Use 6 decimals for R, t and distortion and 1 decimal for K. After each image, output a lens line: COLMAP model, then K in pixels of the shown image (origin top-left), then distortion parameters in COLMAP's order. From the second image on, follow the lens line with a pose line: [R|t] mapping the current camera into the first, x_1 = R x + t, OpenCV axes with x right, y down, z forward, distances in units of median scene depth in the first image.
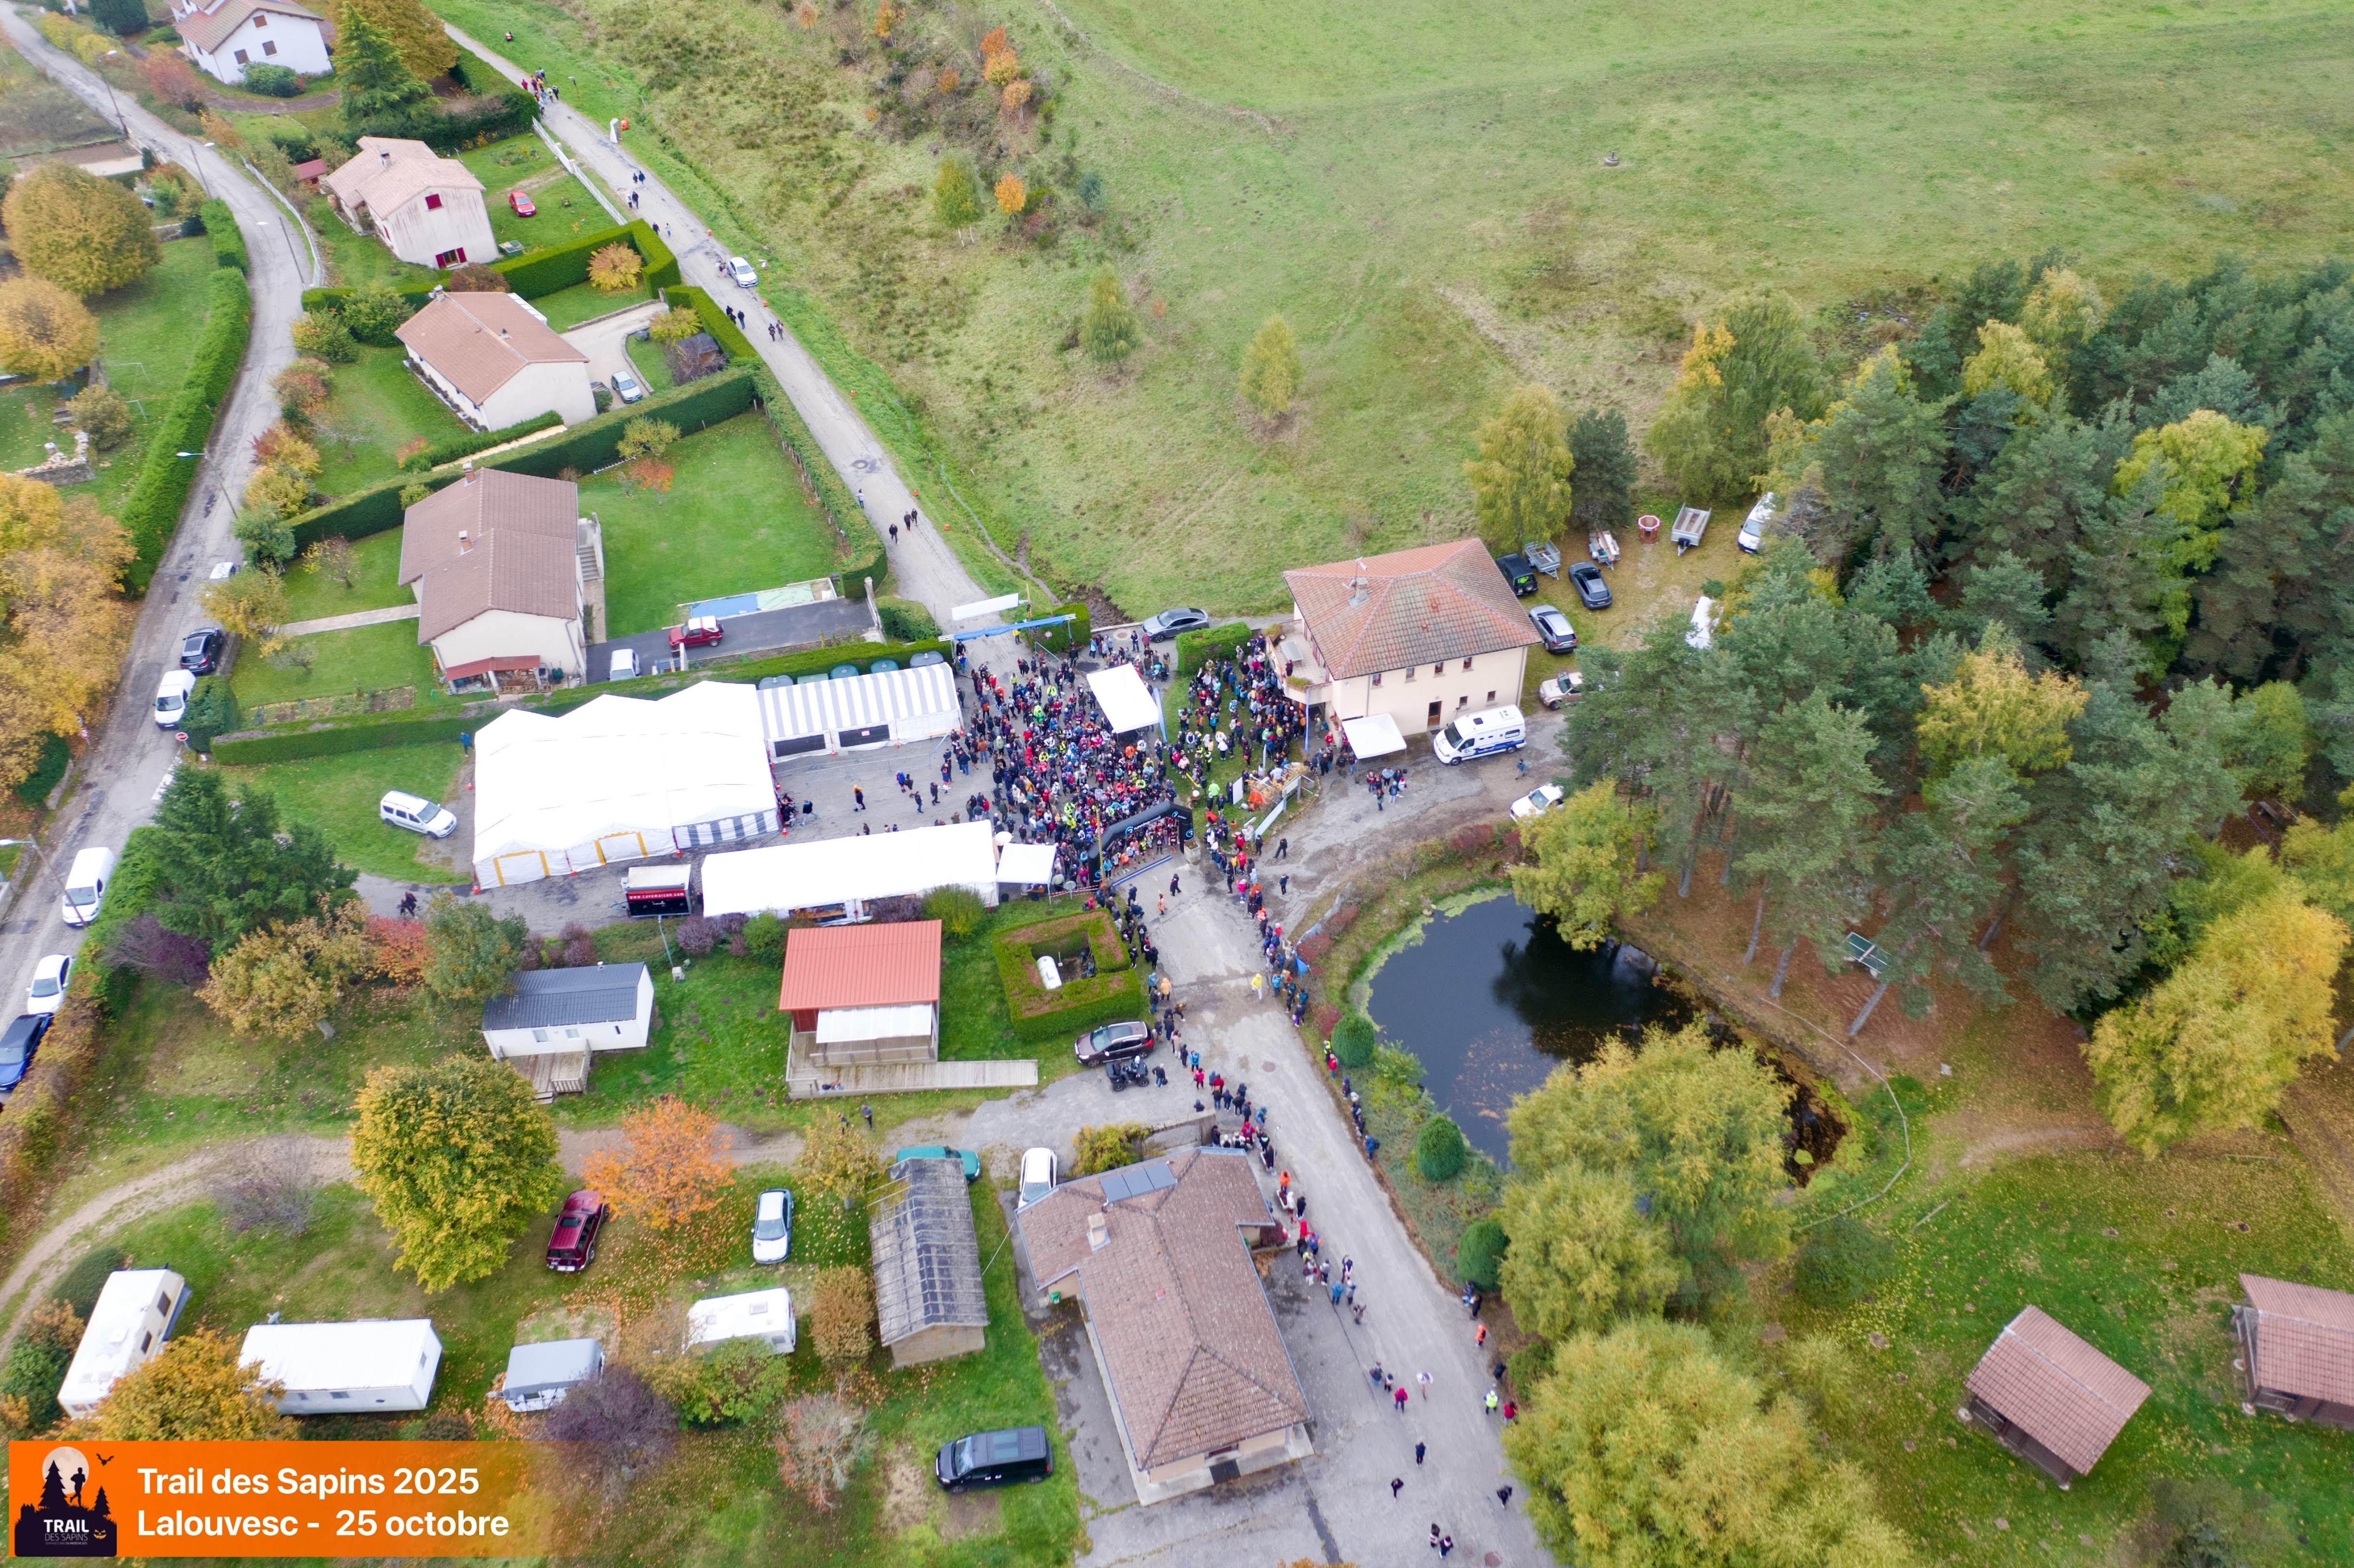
lens RADIAL K [[2189.1, 0, 1177.0], [0, 2189.1, 784.0], [0, 0, 1]] dist [-0.007688, -0.000762]
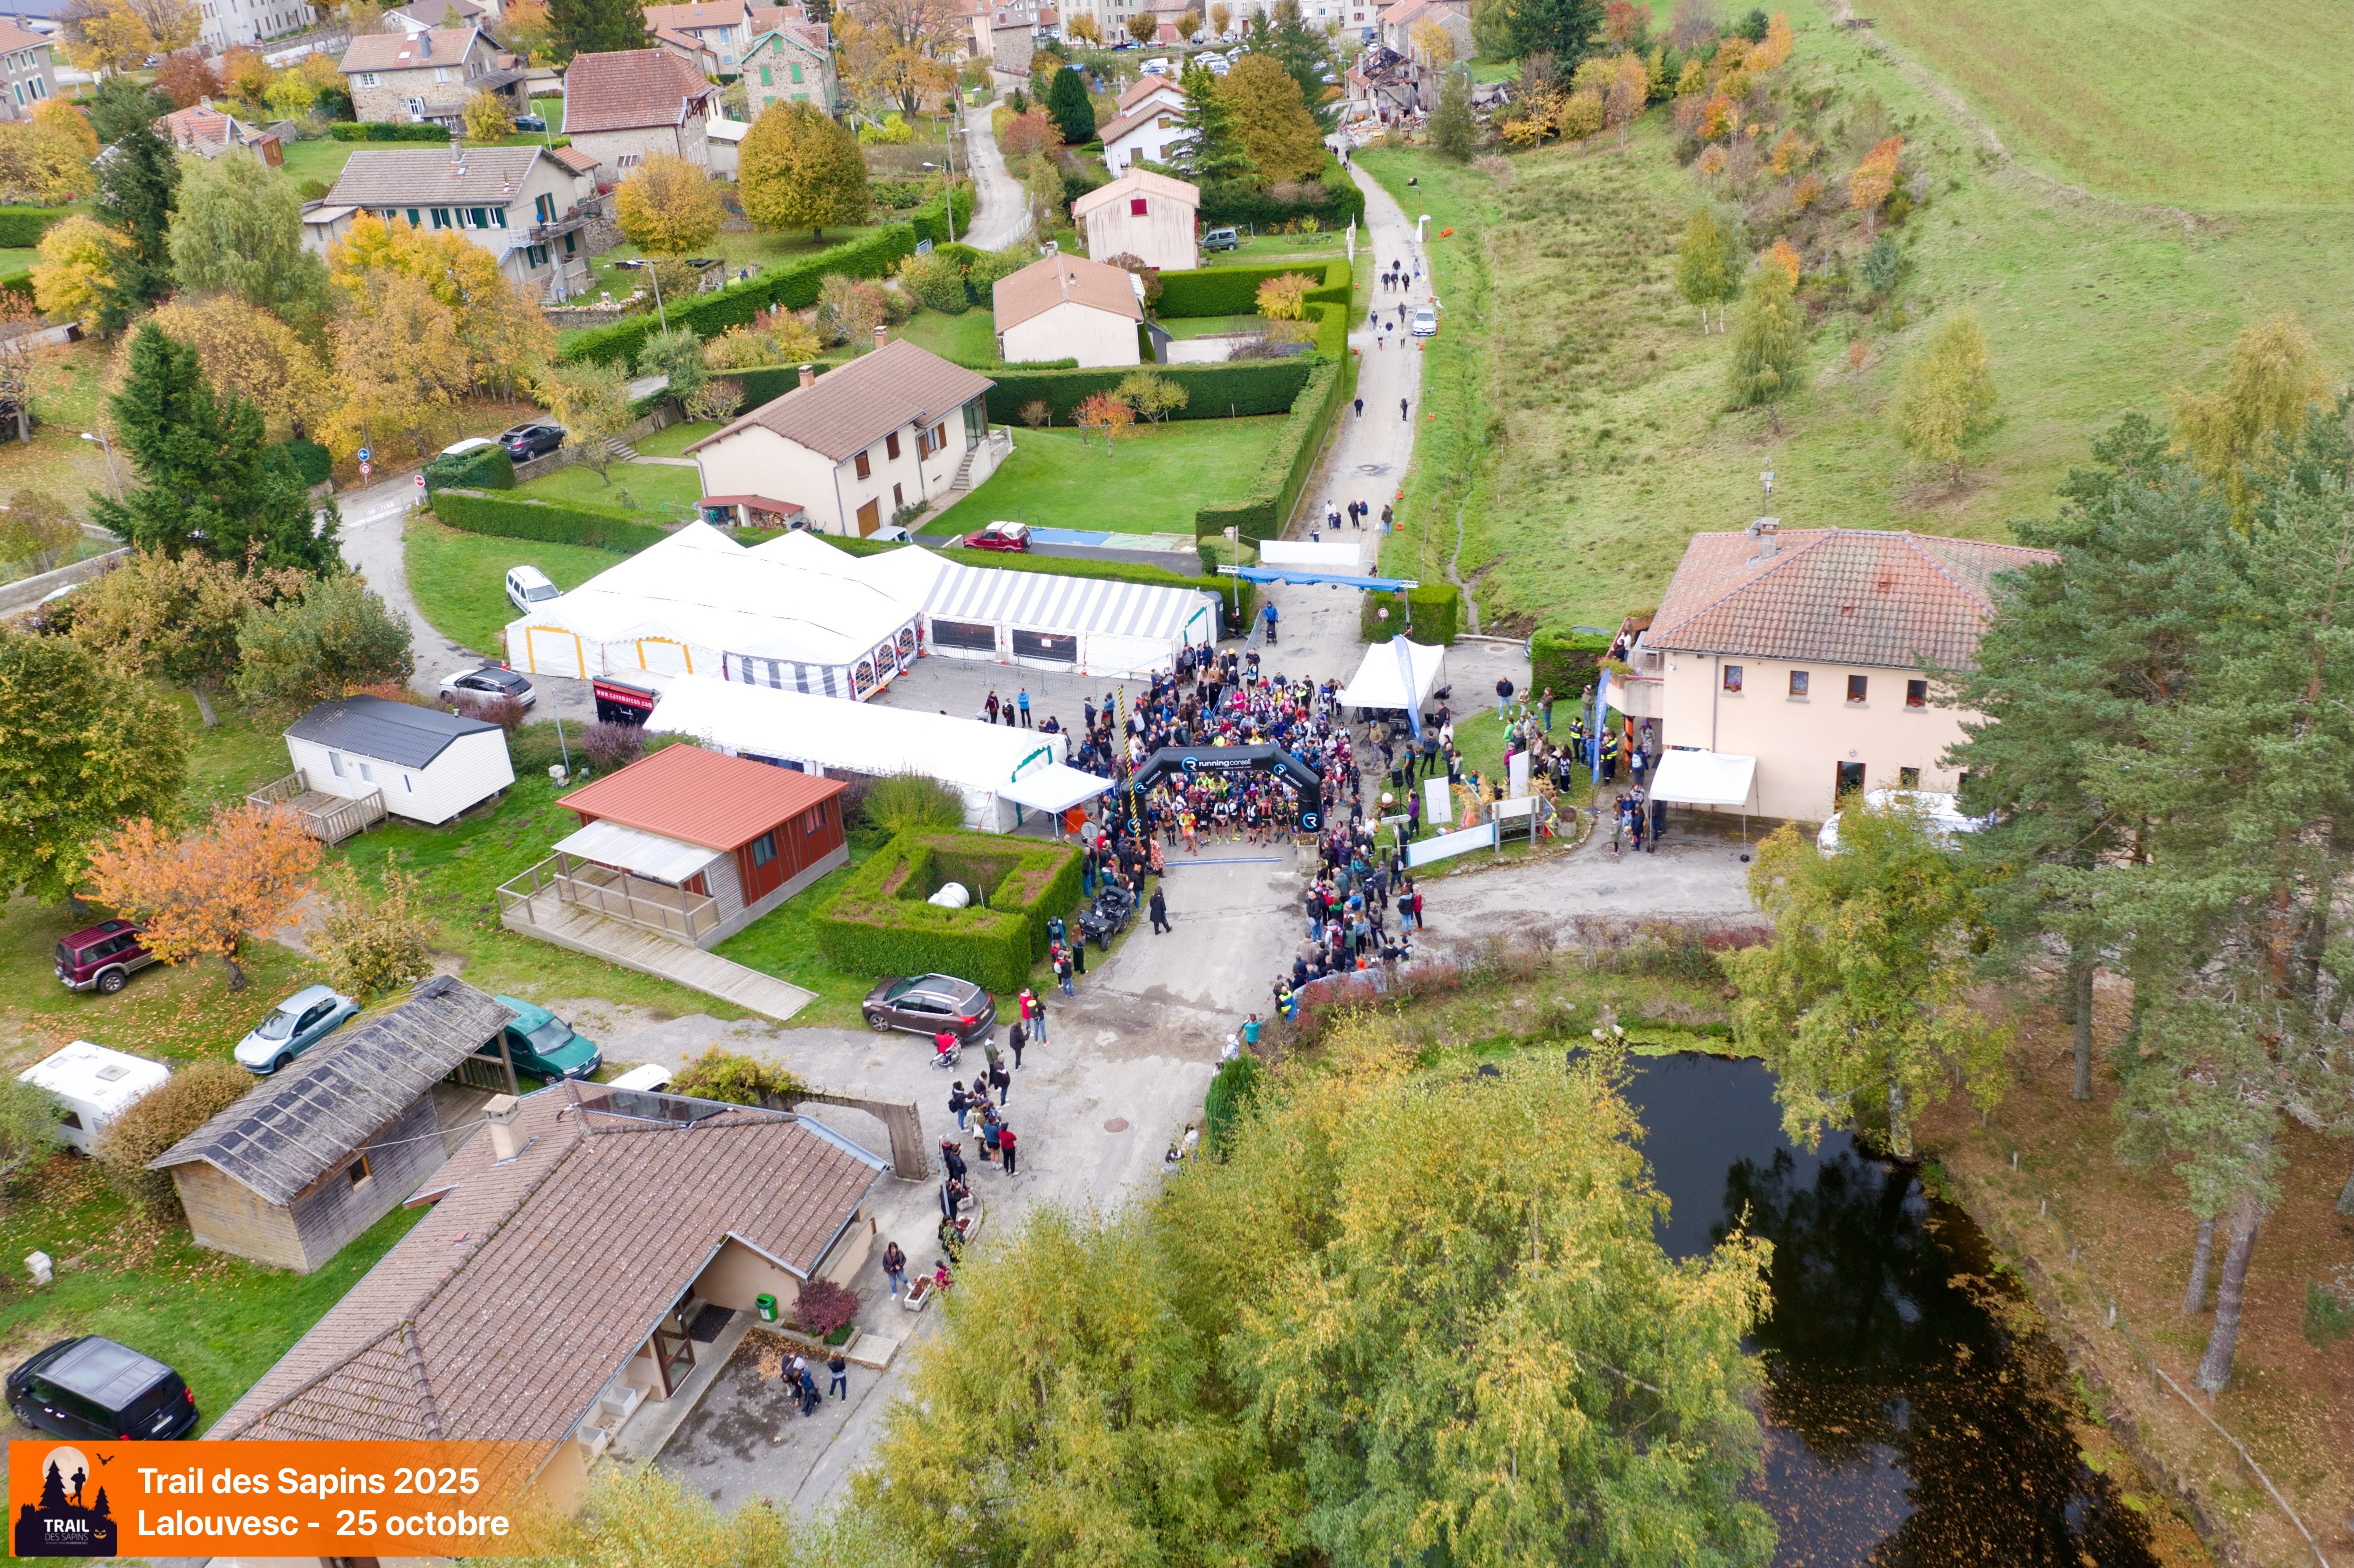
lens RADIAL K [[2189.1, 0, 1177.0], [0, 2189.1, 784.0], [0, 0, 1]] dist [-0.007688, -0.000762]
pose [[0.774758, 0.200821, -0.599518, 0.317488], [-0.377171, 0.907818, -0.183326, 0.130496], [0.507437, 0.368154, 0.779083, 0.504382]]
